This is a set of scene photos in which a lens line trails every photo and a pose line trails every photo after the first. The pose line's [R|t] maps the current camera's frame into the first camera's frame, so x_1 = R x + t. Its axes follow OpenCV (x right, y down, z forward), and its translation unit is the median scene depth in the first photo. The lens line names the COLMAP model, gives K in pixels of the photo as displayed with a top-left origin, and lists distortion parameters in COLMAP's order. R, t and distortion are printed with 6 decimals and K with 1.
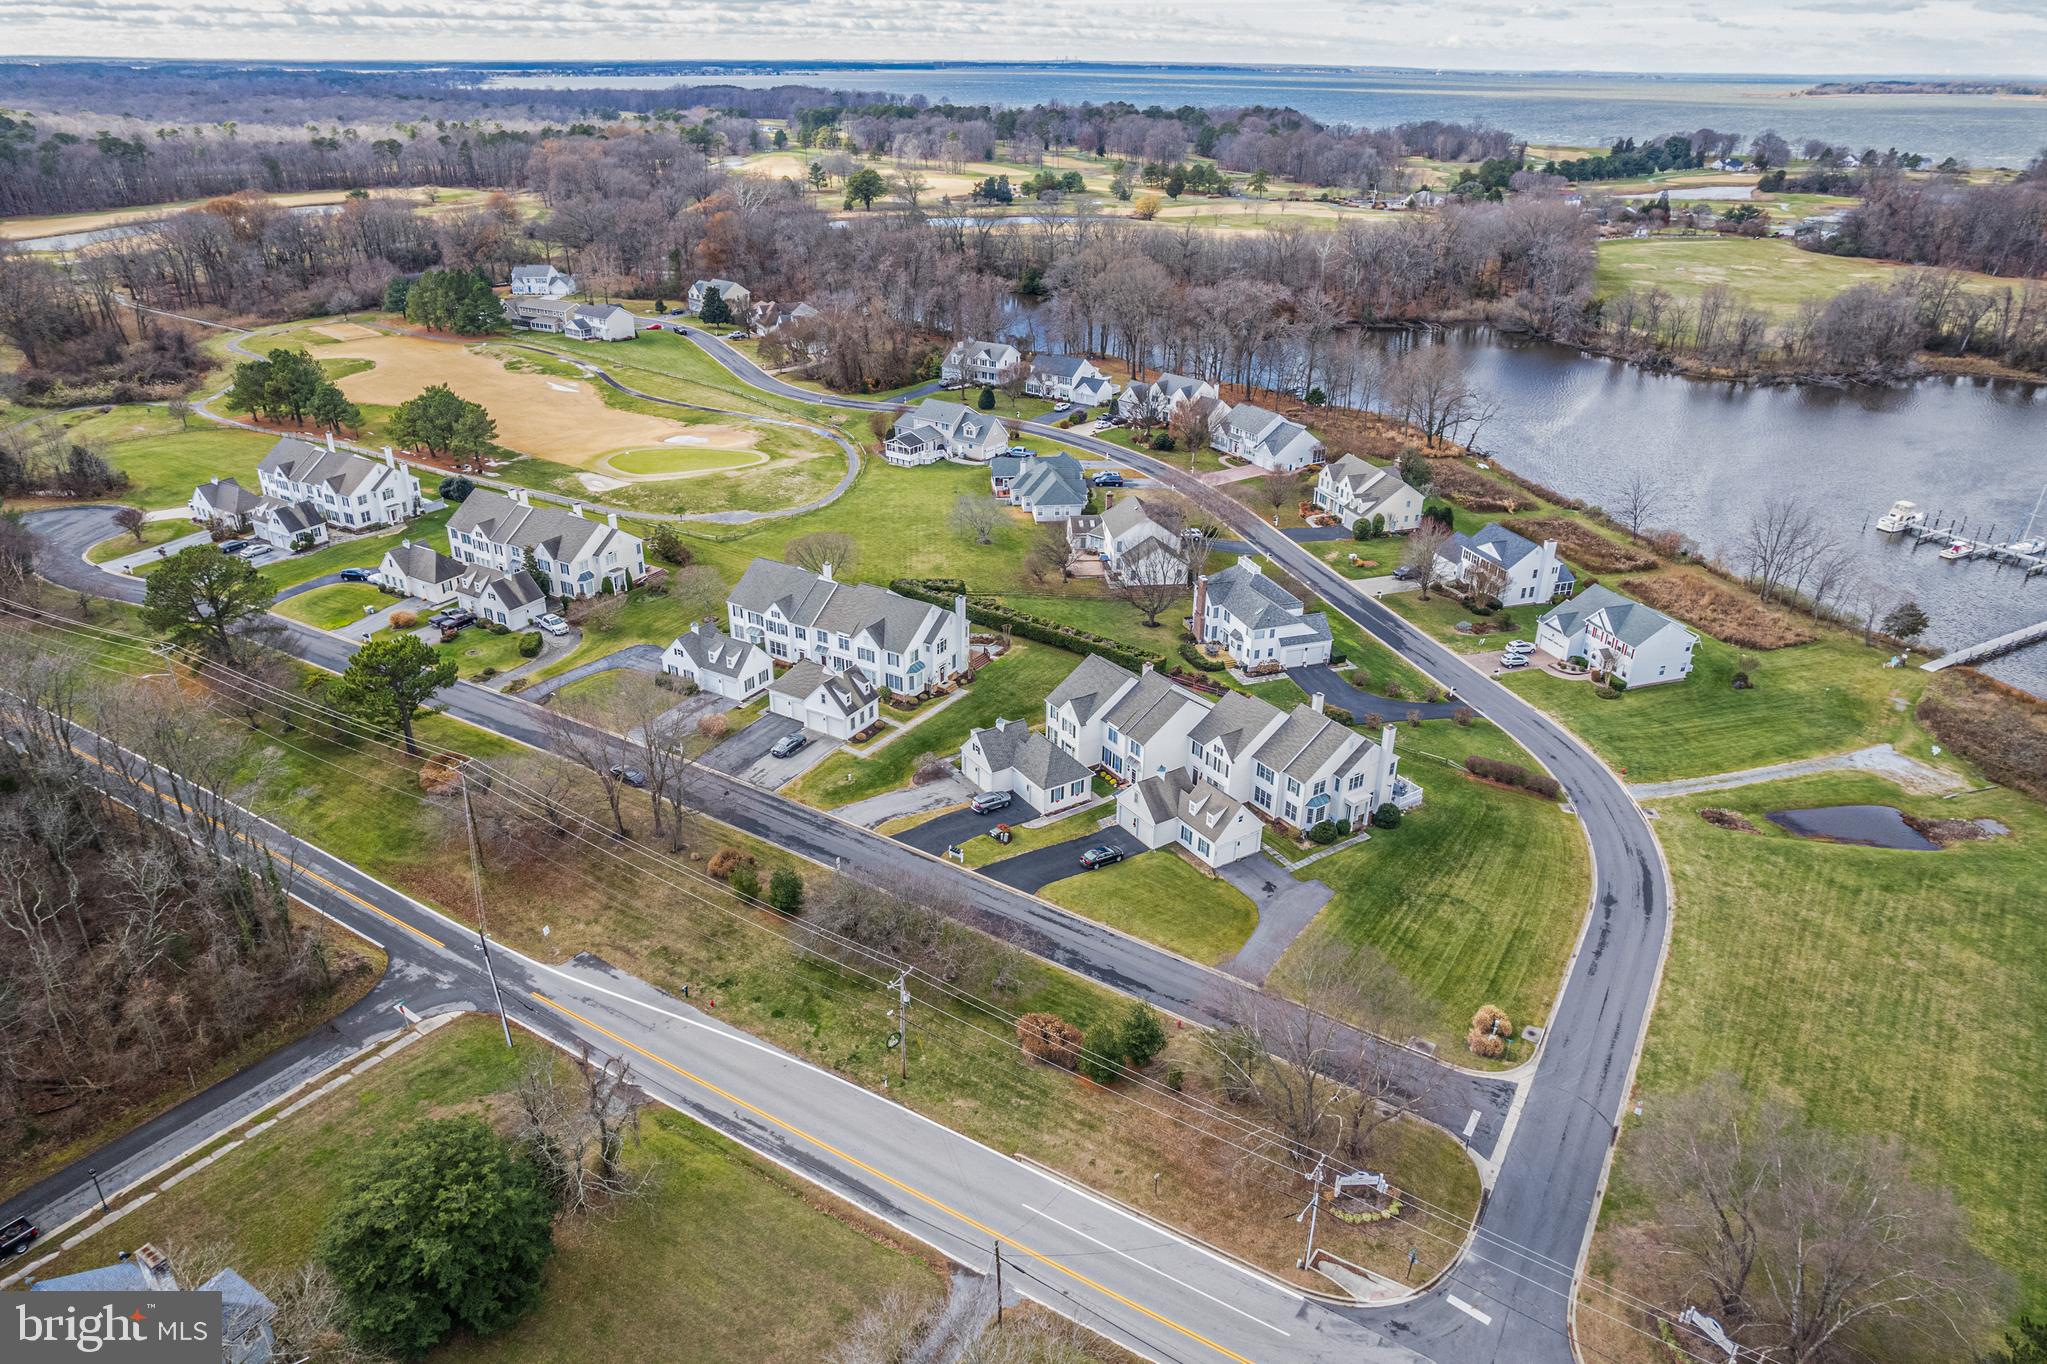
lens RADIAL K [[1308.3, 0, 1011.5], [0, 1308.3, 670.4], [0, 0, 1]] dist [-0.076131, 0.063125]
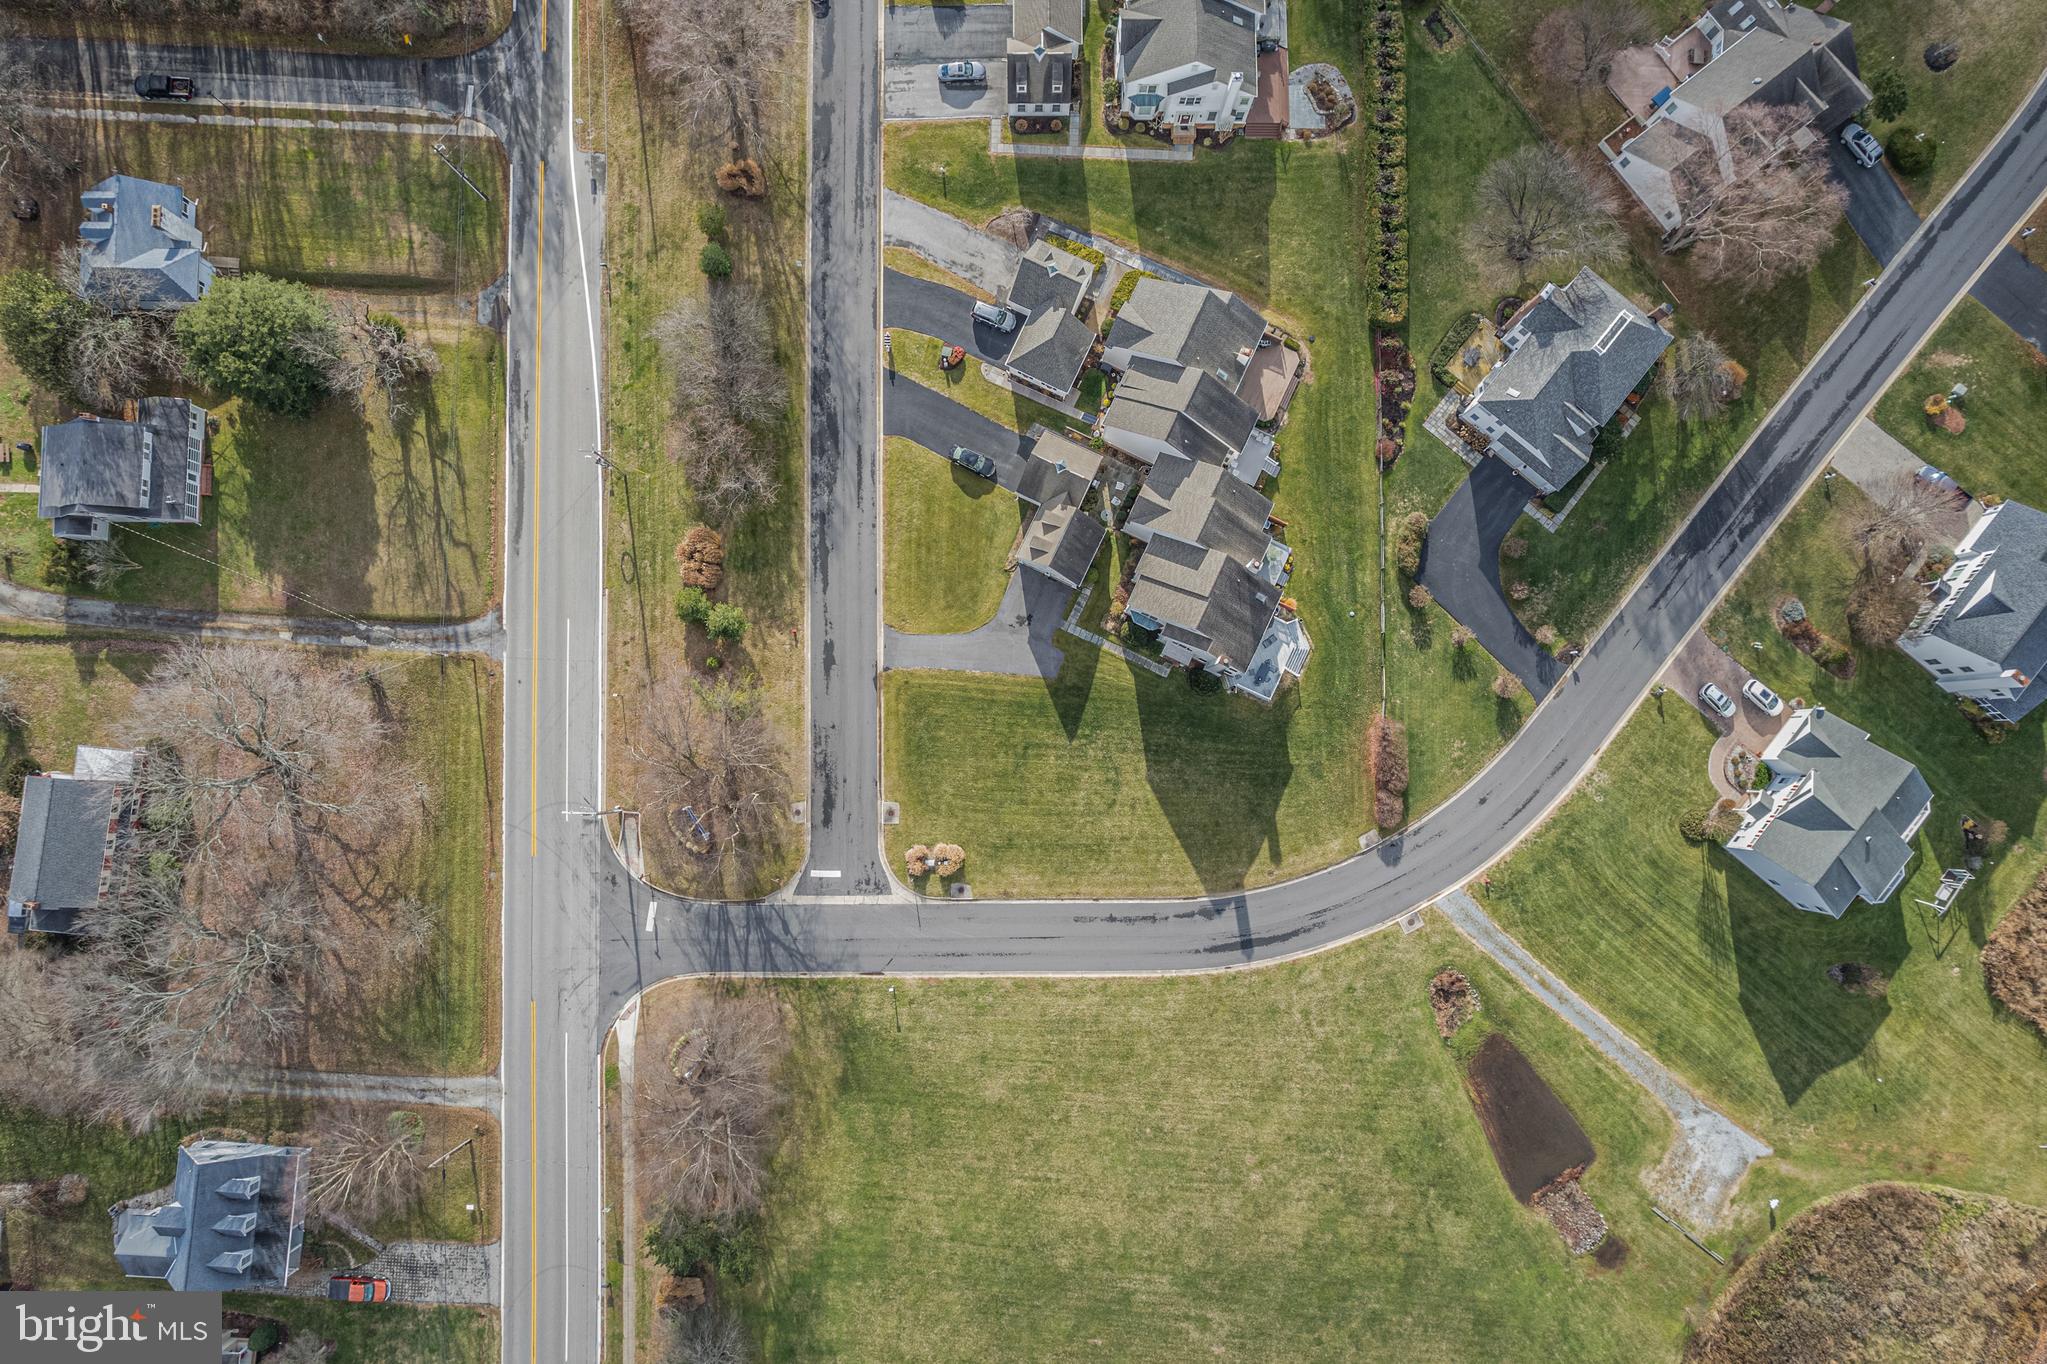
lens RADIAL K [[1308.3, 0, 1013.7], [0, 1308.3, 678.0], [0, 0, 1]] dist [-0.076131, 0.063125]
pose [[0.530052, 0.845613, -0.063122, 0.219165], [-0.360804, 0.292273, 0.885662, -0.531683], [0.767376, -0.446672, 0.460020, 0.374659]]
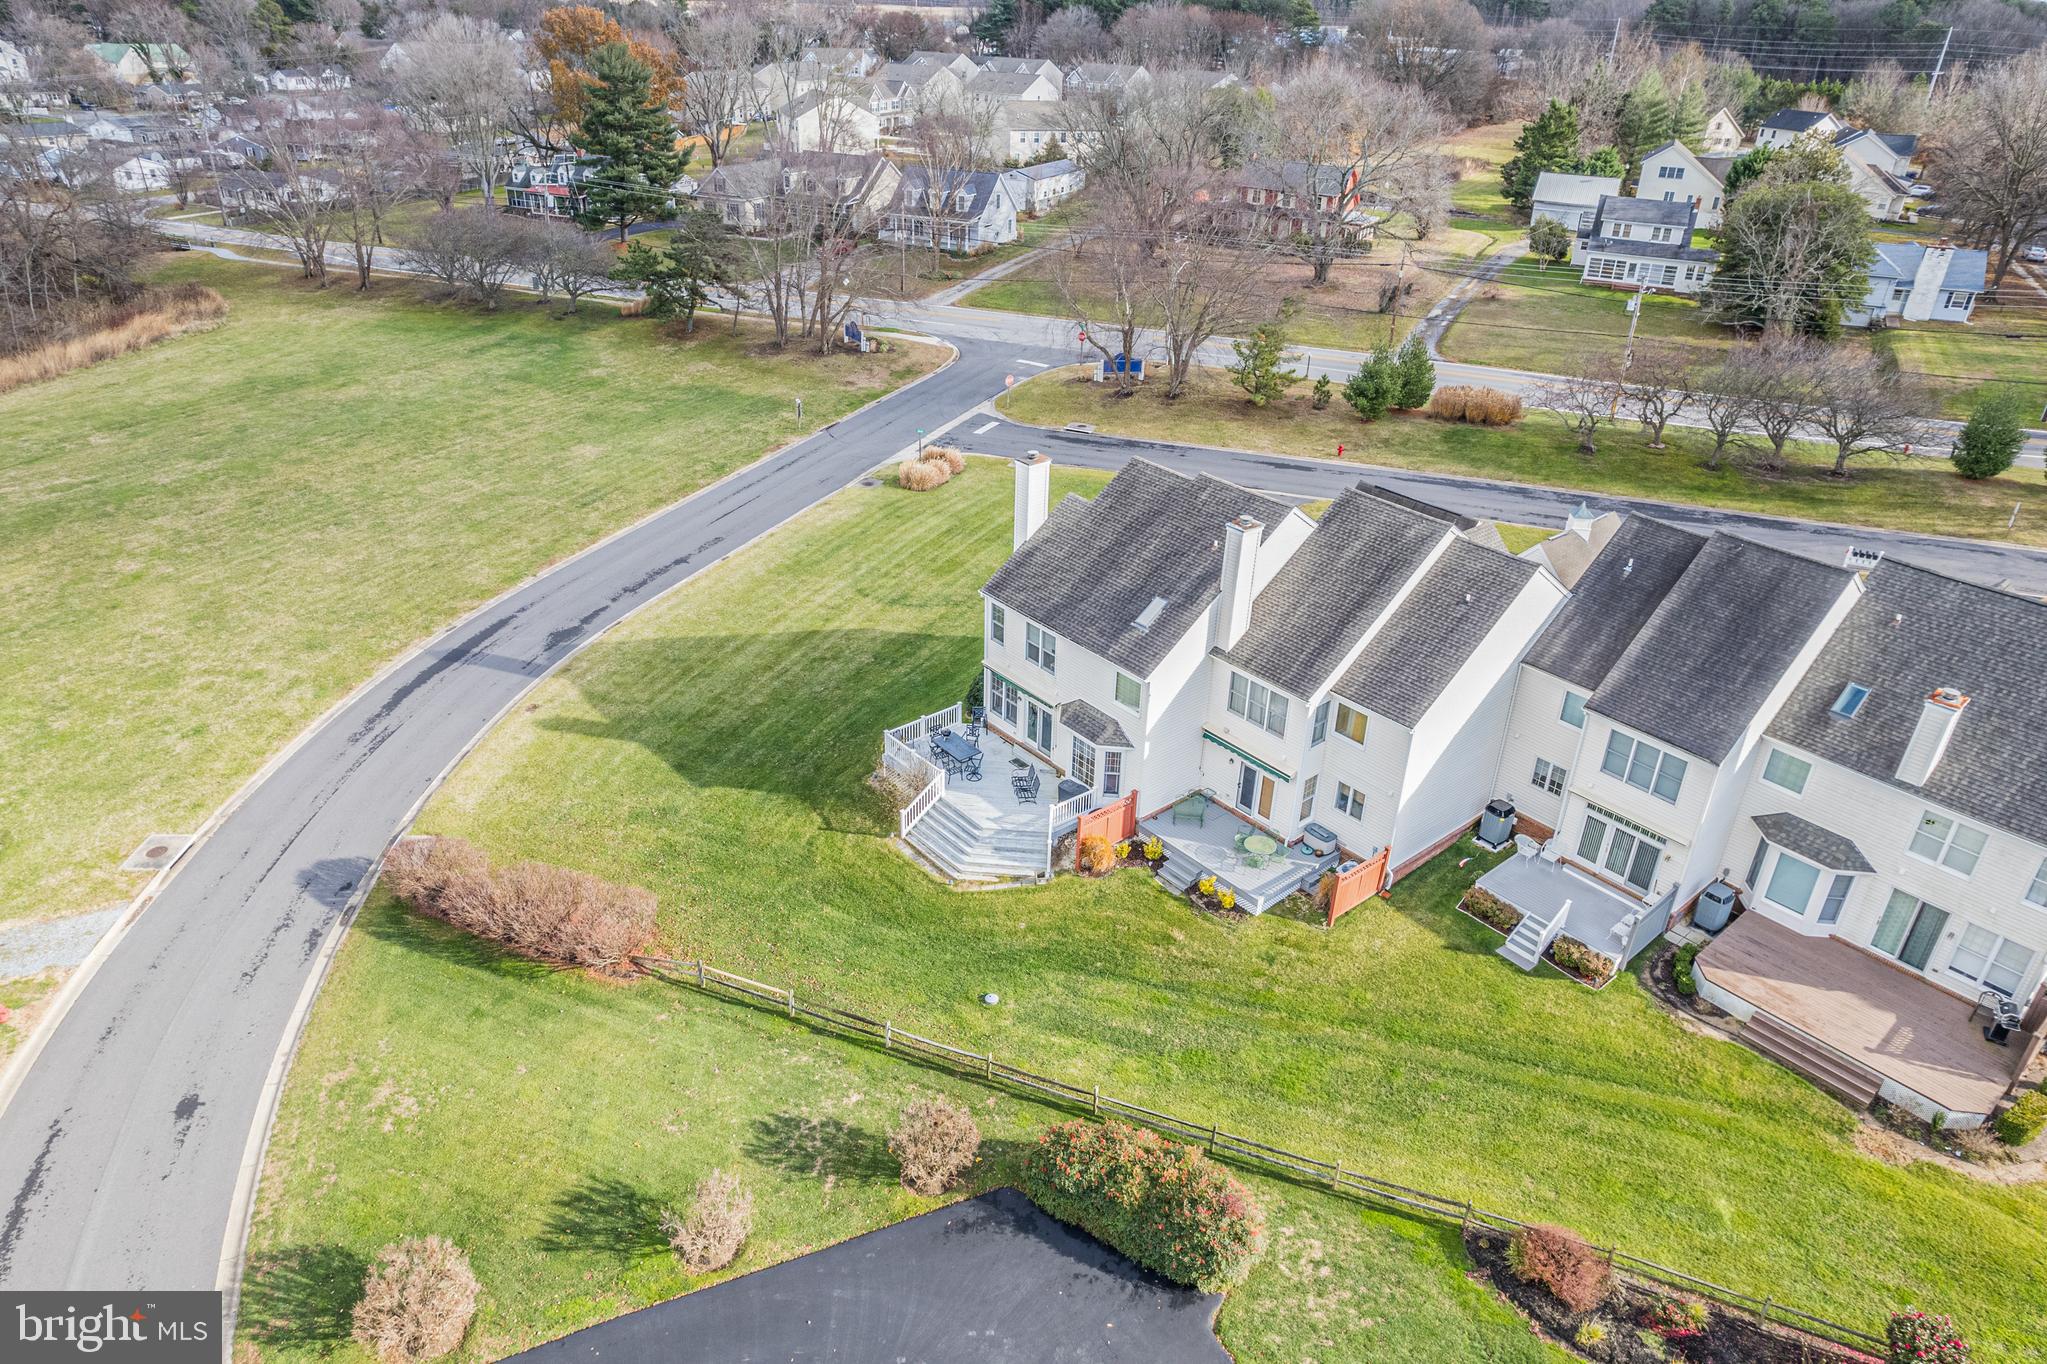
lens RADIAL K [[1308.3, 0, 1011.9], [0, 1308.3, 690.2], [0, 0, 1]] dist [-0.076131, 0.063125]
pose [[-0.992243, 0.032682, -0.119942, 0.266296], [-0.078138, 0.586450, 0.806208, -0.158832], [0.096689, 0.809326, -0.579347, 0.980068]]
